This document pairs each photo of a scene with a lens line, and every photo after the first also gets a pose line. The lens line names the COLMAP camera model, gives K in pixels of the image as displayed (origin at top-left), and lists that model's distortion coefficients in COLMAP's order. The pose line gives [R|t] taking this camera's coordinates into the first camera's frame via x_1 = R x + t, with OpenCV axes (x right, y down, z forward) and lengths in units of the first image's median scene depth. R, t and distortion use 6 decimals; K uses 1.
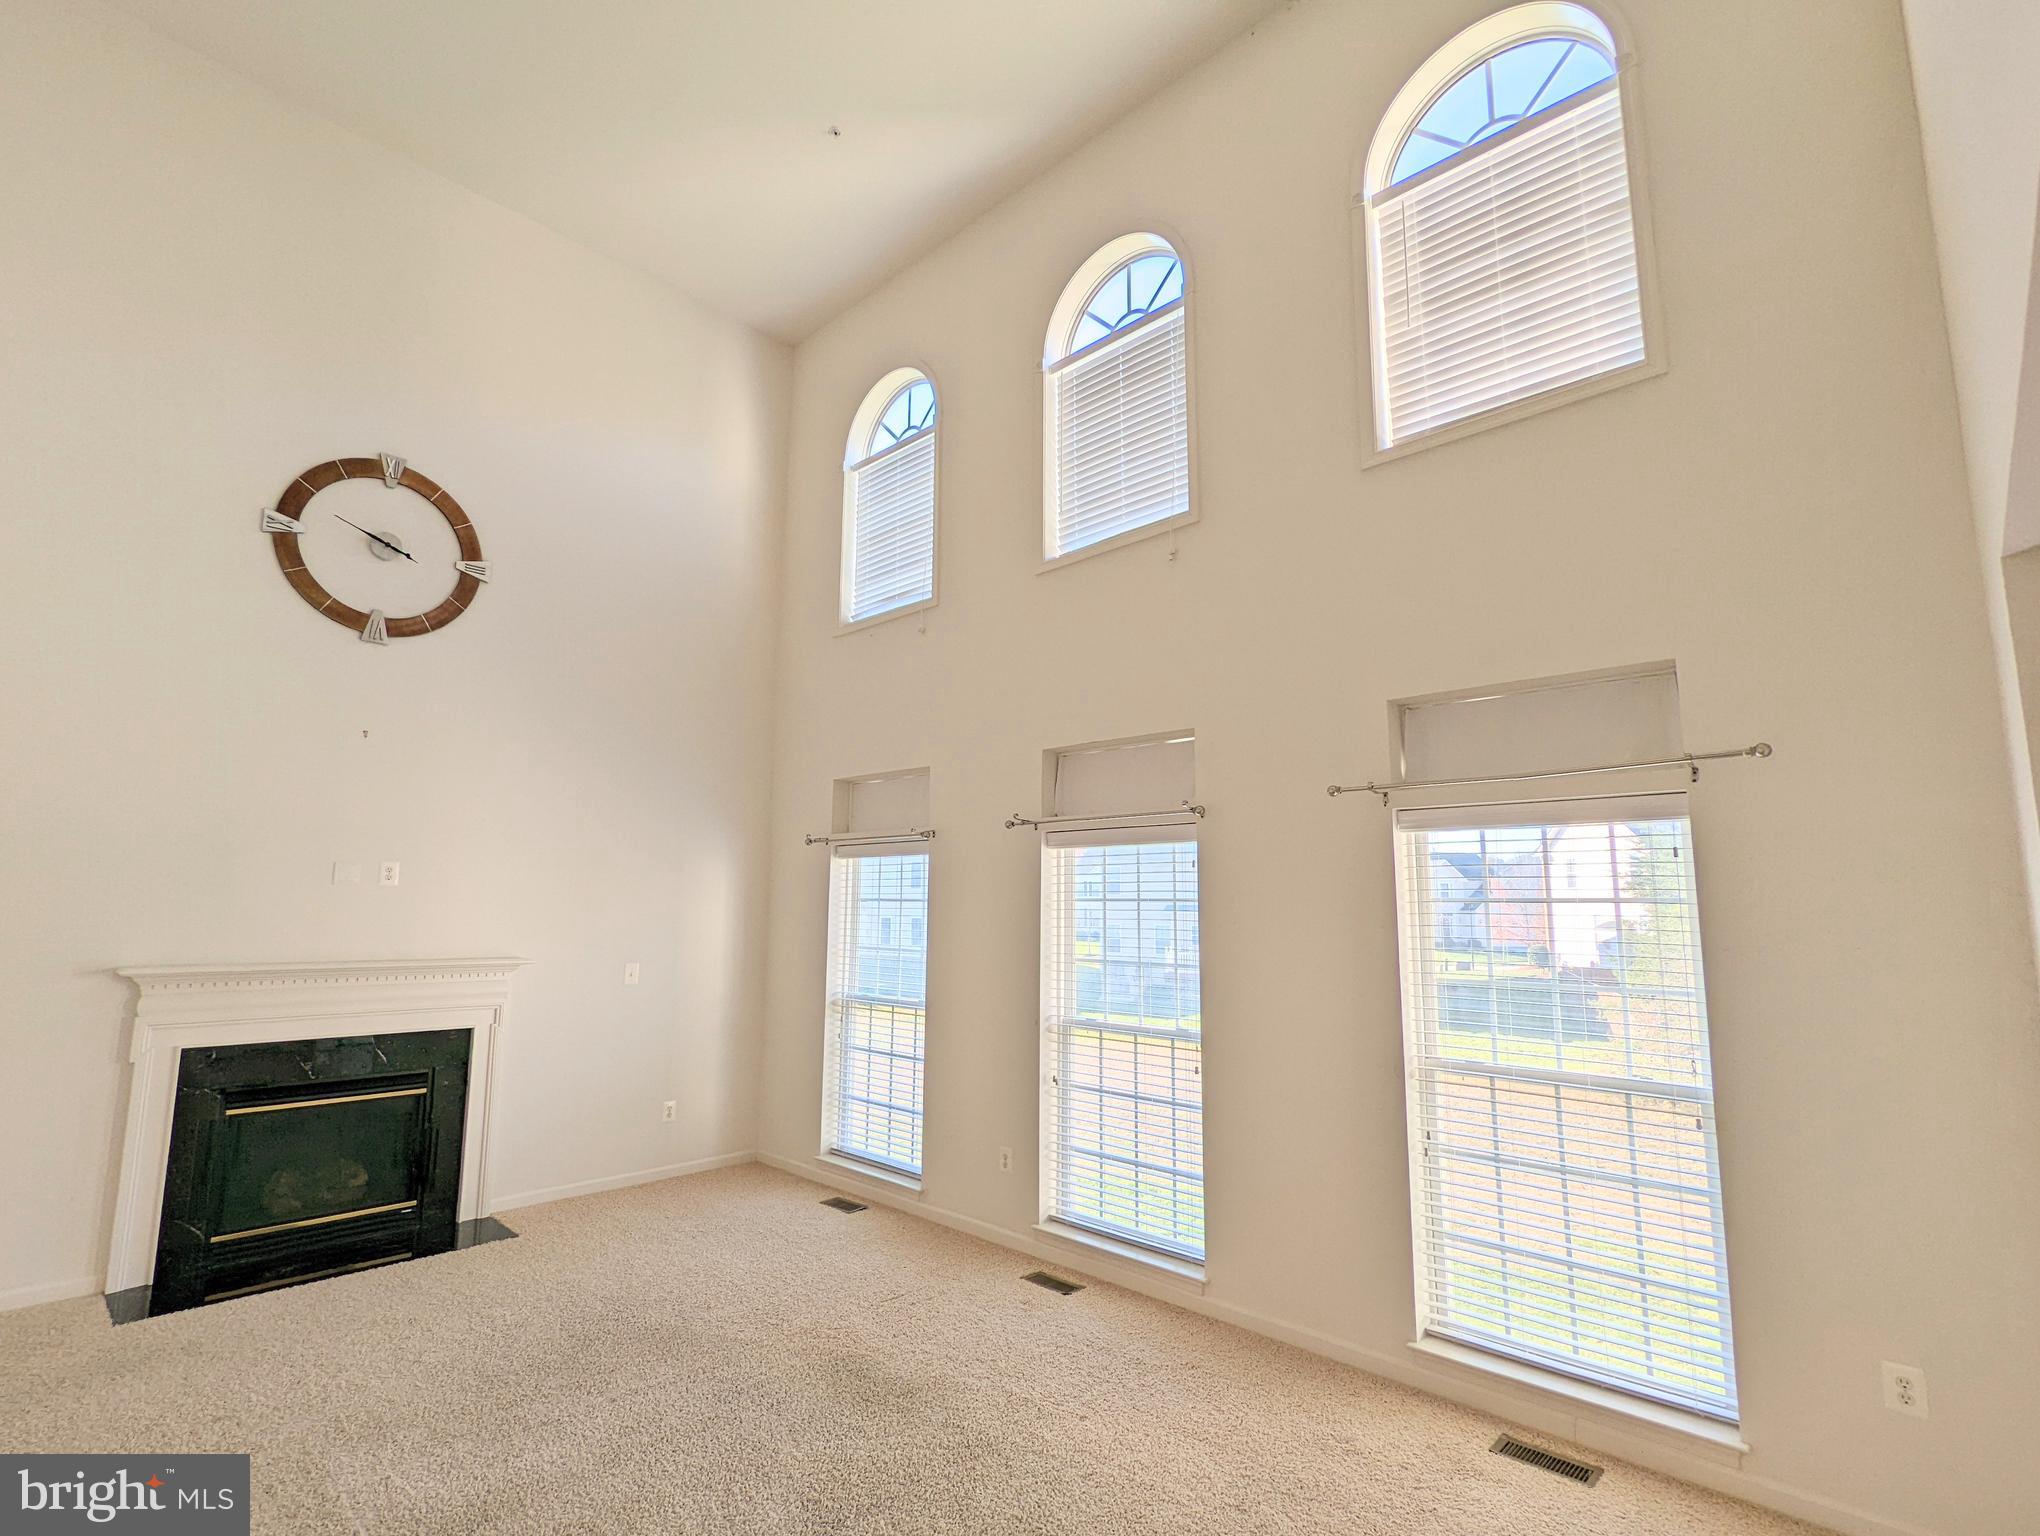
lens RADIAL K [[967.2, 0, 1017.4], [0, 967.2, 768.2], [0, 0, 1]] dist [-0.002741, 0.001120]
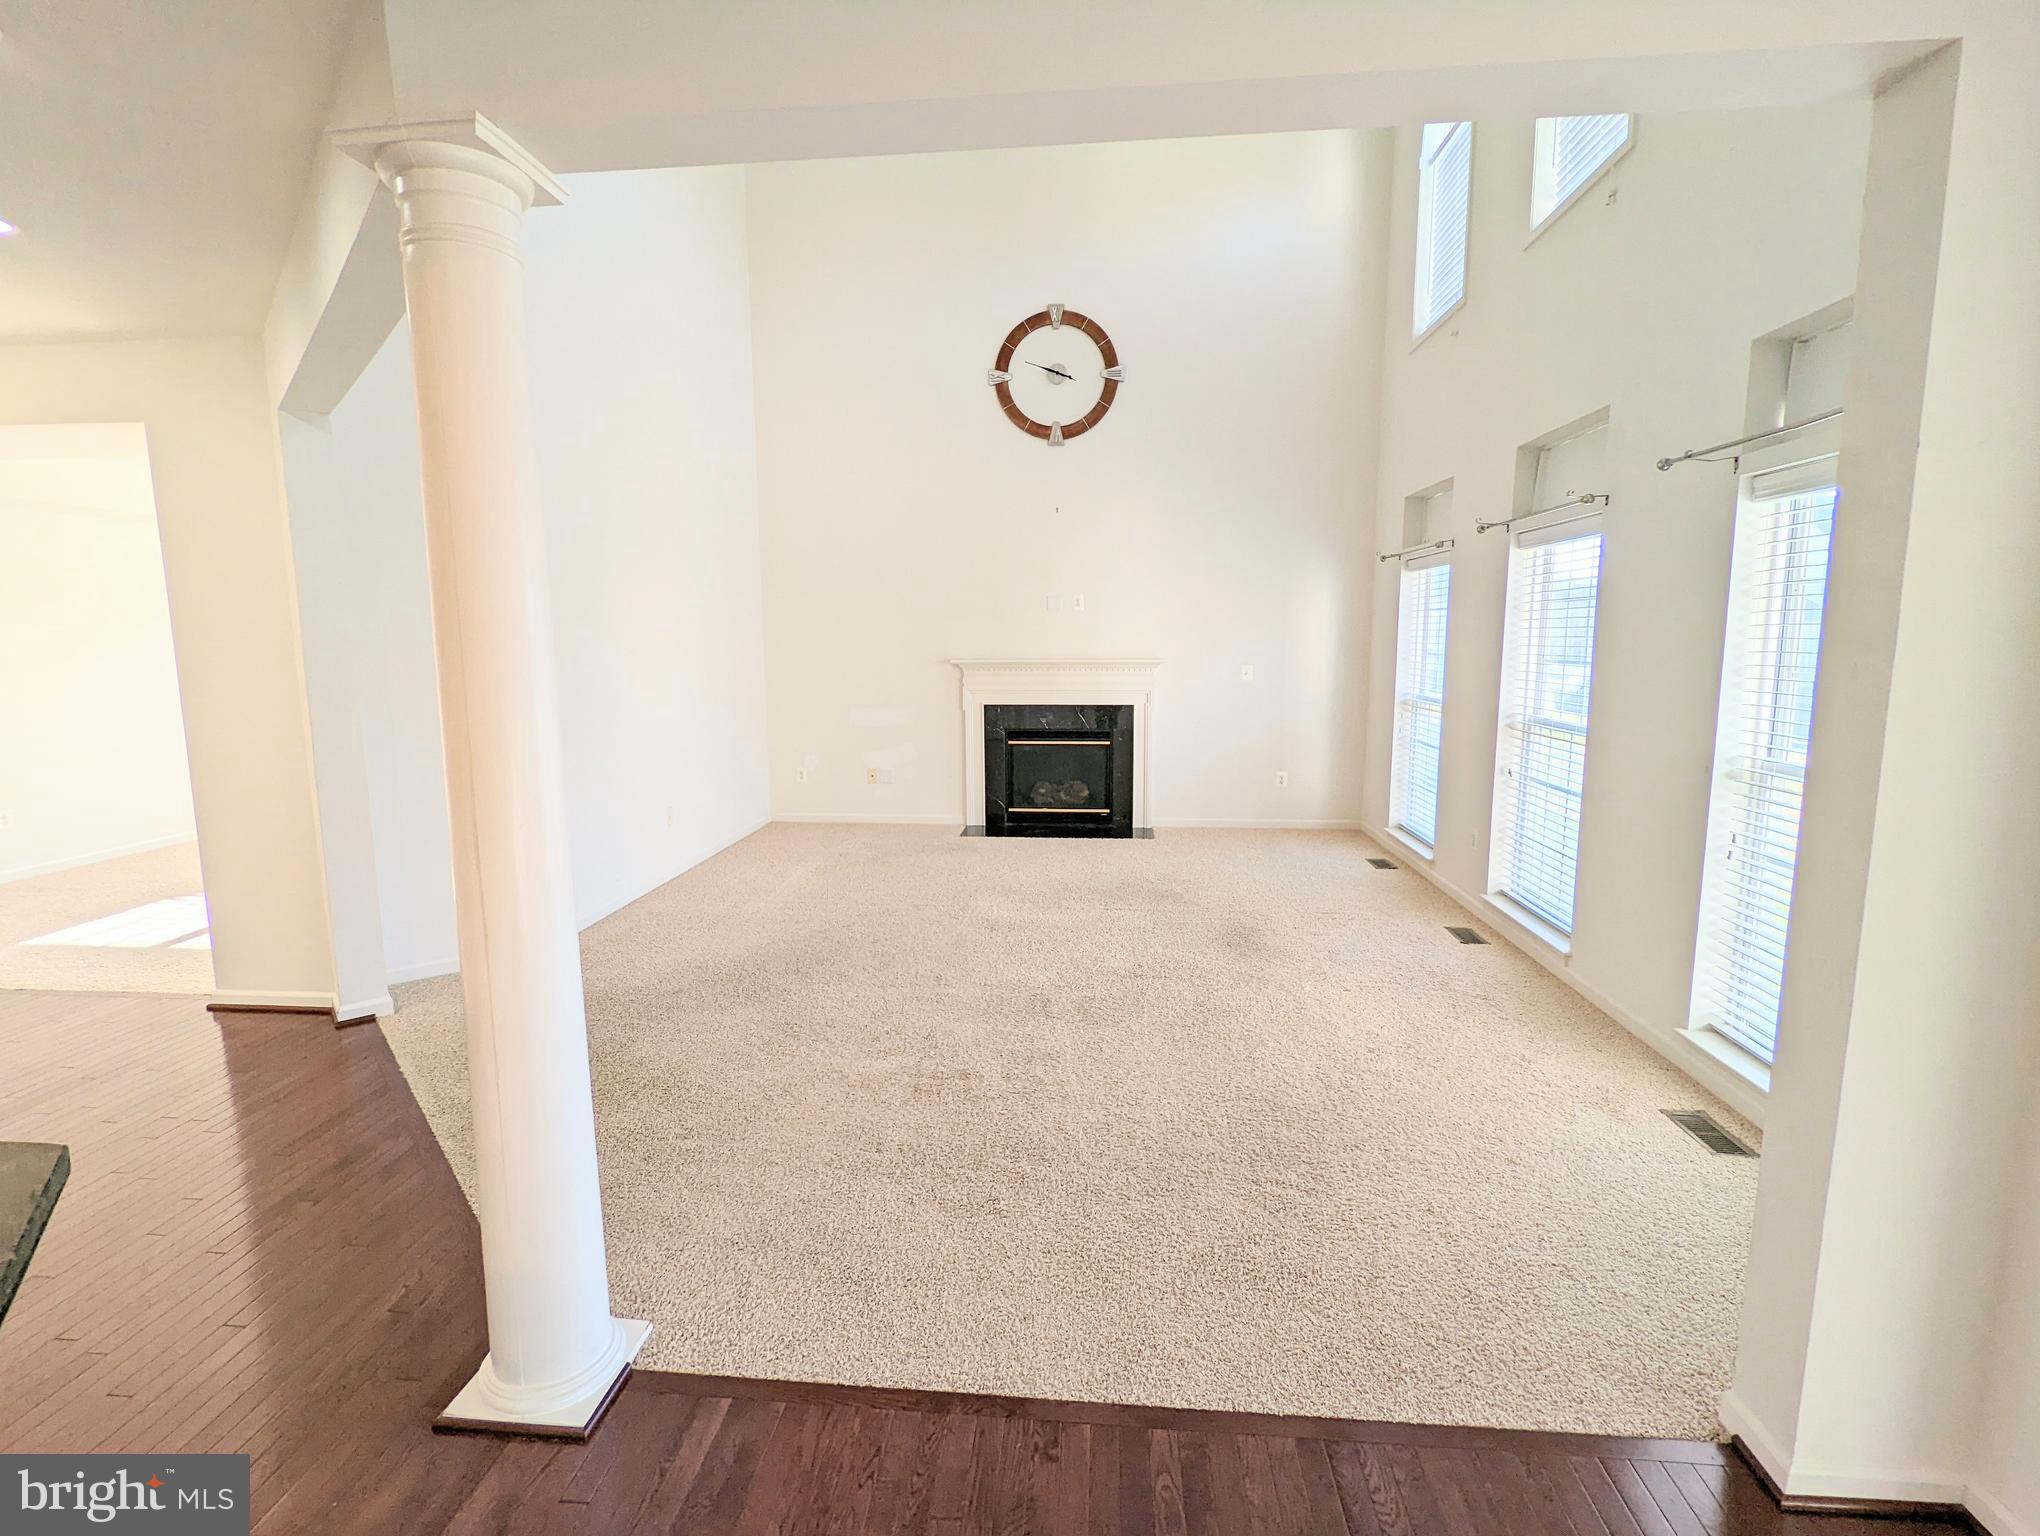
lens RADIAL K [[967.2, 0, 1002.6], [0, 967.2, 766.9], [0, 0, 1]] dist [-0.002741, 0.001120]
pose [[0.620157, 0.091587, -0.779113, 0.491135], [0.126226, 0.968571, 0.214331, 0.019292], [0.774256, -0.231264, 0.589105, -0.048806]]
